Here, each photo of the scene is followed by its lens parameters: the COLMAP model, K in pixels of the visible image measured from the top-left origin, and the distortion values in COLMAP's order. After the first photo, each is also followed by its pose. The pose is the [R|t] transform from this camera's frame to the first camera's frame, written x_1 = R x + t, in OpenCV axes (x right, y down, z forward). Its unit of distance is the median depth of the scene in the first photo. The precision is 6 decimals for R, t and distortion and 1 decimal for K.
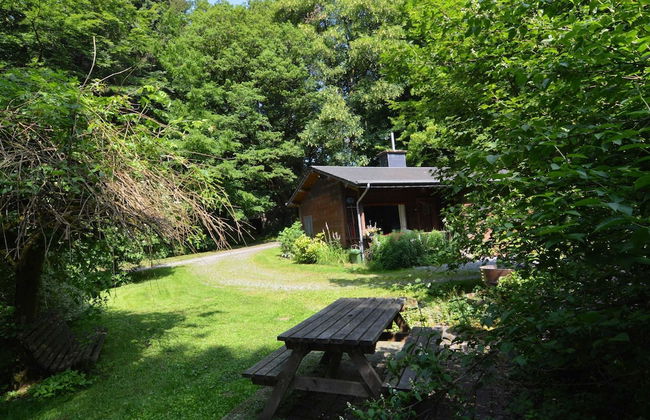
lens RADIAL K [[356.8, 0, 325.0], [0, 356.8, 210.0], [0, 0, 1]] dist [-0.002895, -0.018072]
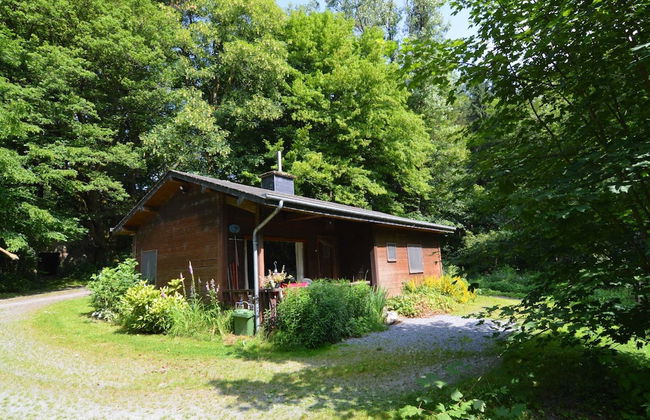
lens RADIAL K [[356.8, 0, 325.0], [0, 356.8, 210.0], [0, 0, 1]] dist [-0.002895, -0.018072]
pose [[0.892258, 0.115592, 0.436480, -0.040405], [-0.058743, 0.988178, -0.141614, 0.012539], [-0.447689, 0.100716, 0.888499, 0.221112]]
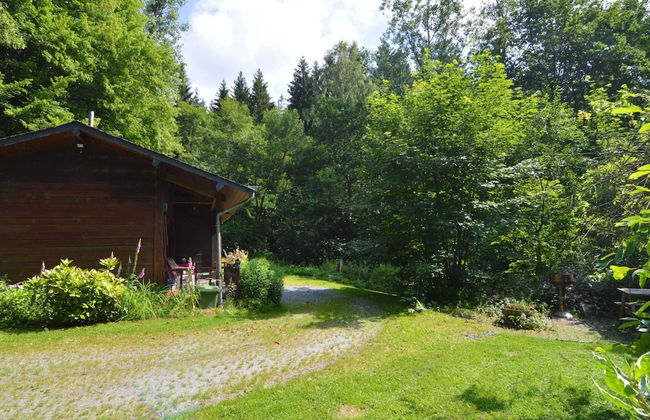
lens RADIAL K [[356.8, 0, 325.0], [0, 356.8, 210.0], [0, 0, 1]] dist [-0.002895, -0.018072]
pose [[0.100073, 0.176029, 0.979285, -0.305953], [-0.051647, 0.983818, -0.171566, 0.041808], [-0.993639, -0.033408, 0.107545, 0.403392]]
